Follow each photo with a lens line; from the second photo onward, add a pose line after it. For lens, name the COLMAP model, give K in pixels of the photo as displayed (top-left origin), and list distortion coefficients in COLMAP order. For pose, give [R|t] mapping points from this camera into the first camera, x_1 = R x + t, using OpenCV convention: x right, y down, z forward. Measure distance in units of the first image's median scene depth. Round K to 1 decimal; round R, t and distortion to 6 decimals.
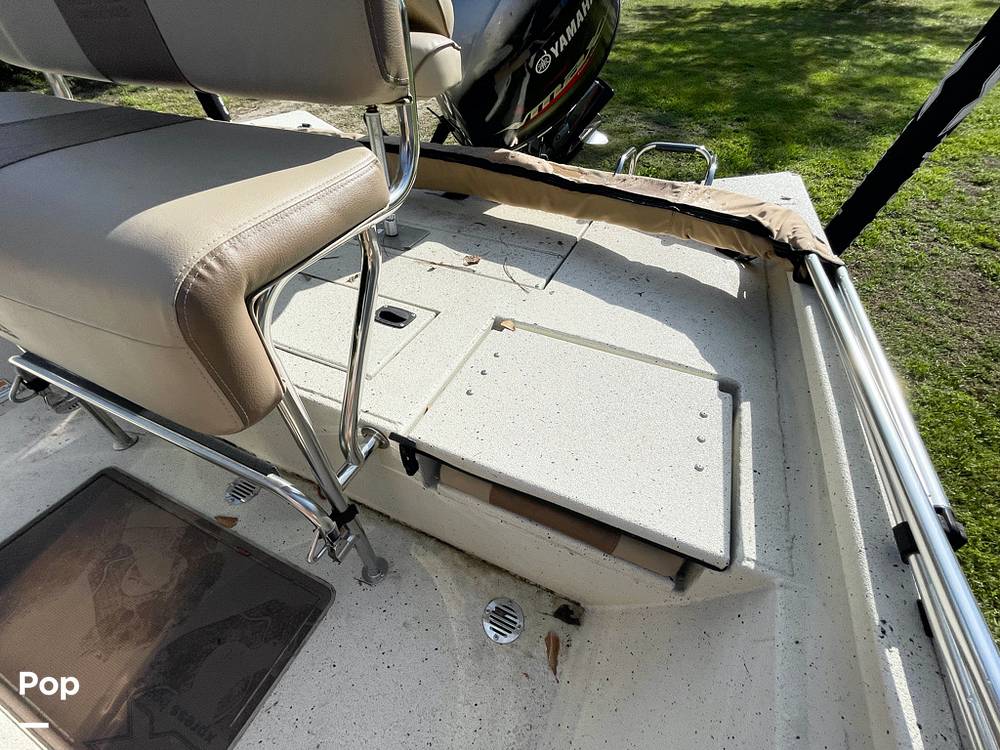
lens RADIAL K [[405.8, 0, 498.3], [0, 405.8, 371.0], [0, 0, 1]] dist [-0.004881, 0.001072]
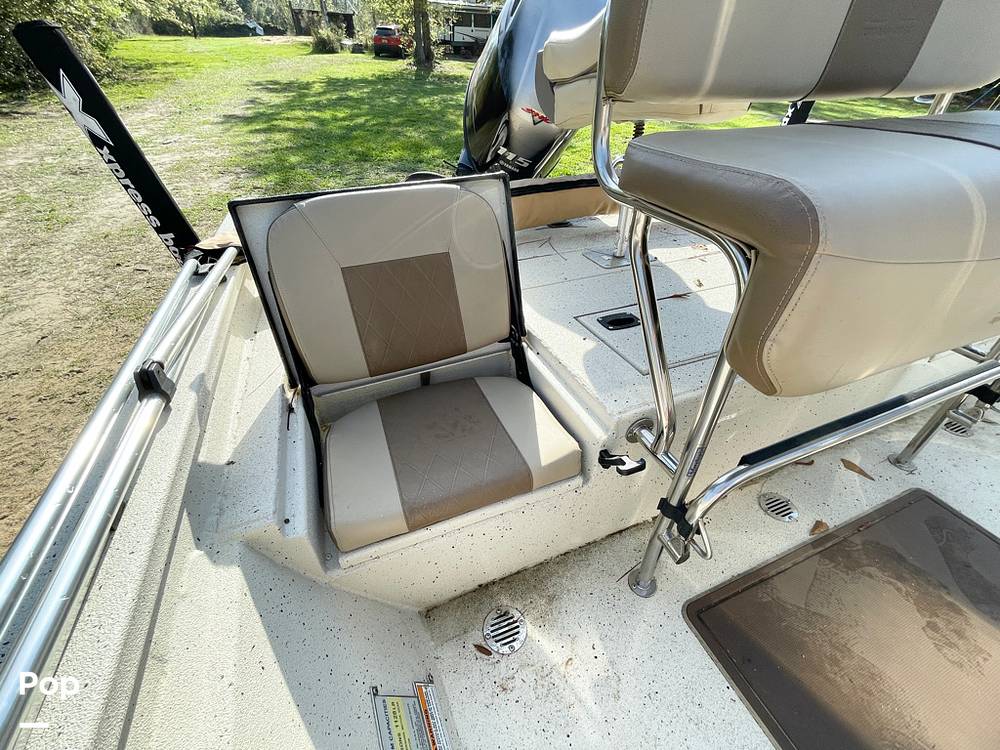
lens RADIAL K [[404.9, 0, 499.0], [0, 404.9, 372.2], [0, 0, 1]] dist [-0.002555, 0.000129]
pose [[0.699329, -0.437798, 0.565042, -1.459143], [0.497870, 0.865542, 0.054434, -0.355357], [-0.512898, 0.243251, 0.823265, 0.463081]]
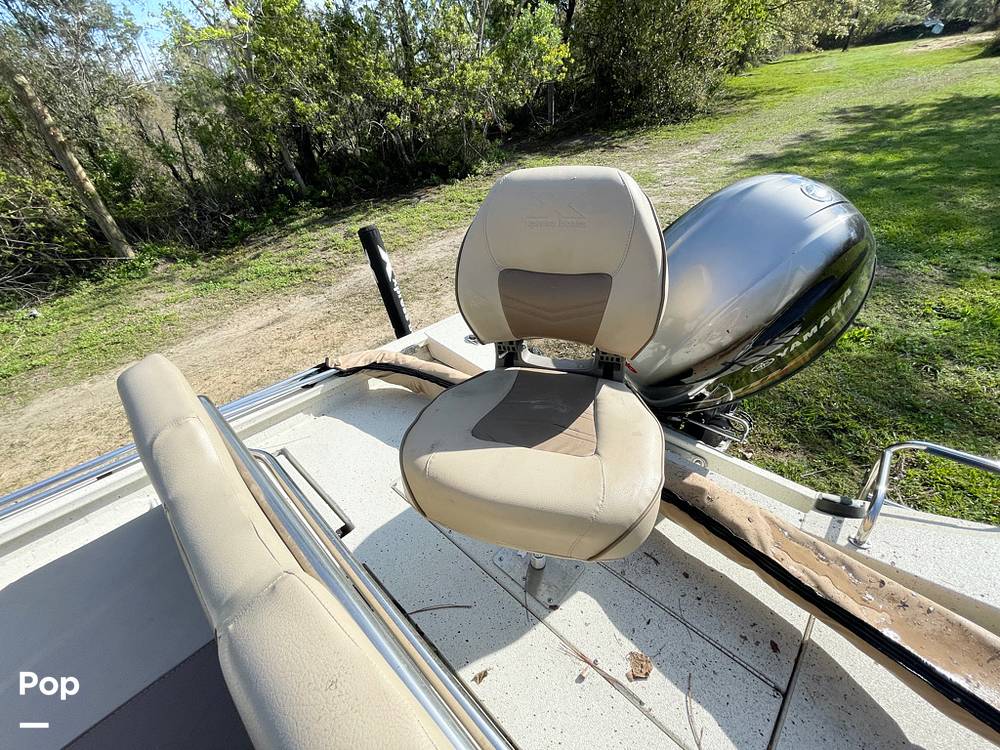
lens RADIAL K [[404.9, 0, 499.0], [0, 404.9, 372.2], [0, 0, 1]] dist [-0.002555, 0.000129]
pose [[0.939212, 0.114724, -0.323604, -0.140157], [-0.167523, 0.975840, -0.140255, -0.715443], [0.299695, 0.185940, 0.935740, 0.166730]]
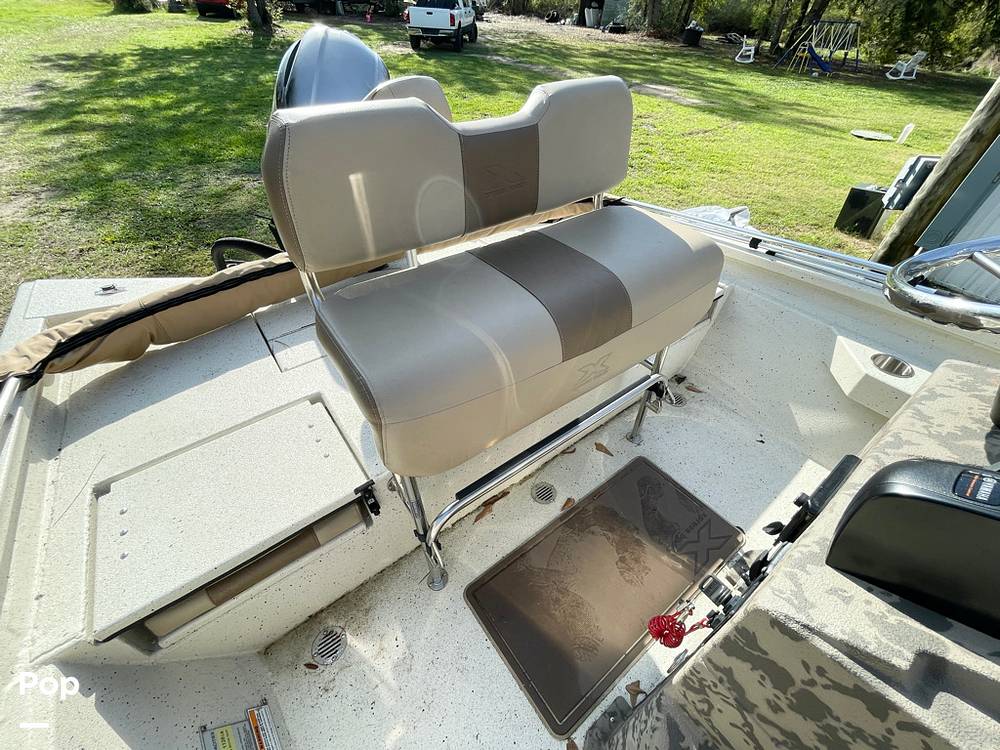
lens RADIAL K [[402.8, 0, 498.6], [0, 402.8, 373.2], [0, 0, 1]] dist [-0.003565, 0.000131]
pose [[0.489555, -0.579026, 0.651969, -1.293334], [0.603337, 0.764749, 0.226150, -0.375857], [-0.629540, 0.282644, 0.723735, 0.043868]]
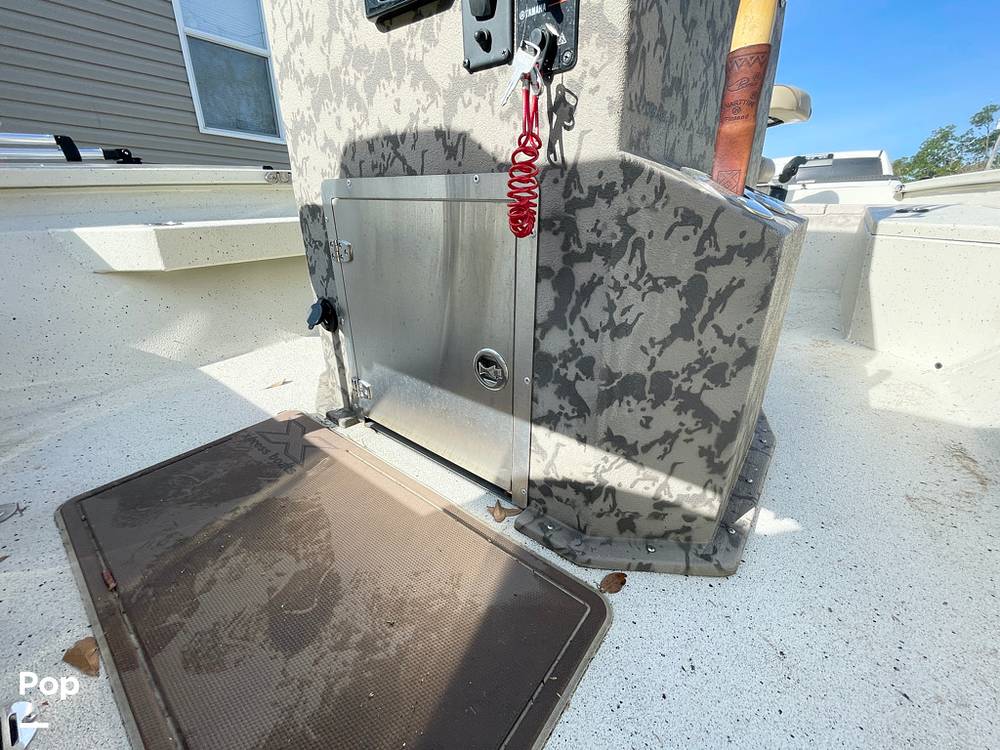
lens RADIAL K [[402.8, 0, 498.6], [0, 402.8, 373.2], [0, 0, 1]] dist [-0.003565, 0.000131]
pose [[-0.967840, -0.102445, 0.229762, -1.084976], [0.171323, 0.400378, 0.900192, -0.068254], [-0.184212, 0.910605, -0.369951, 0.728889]]
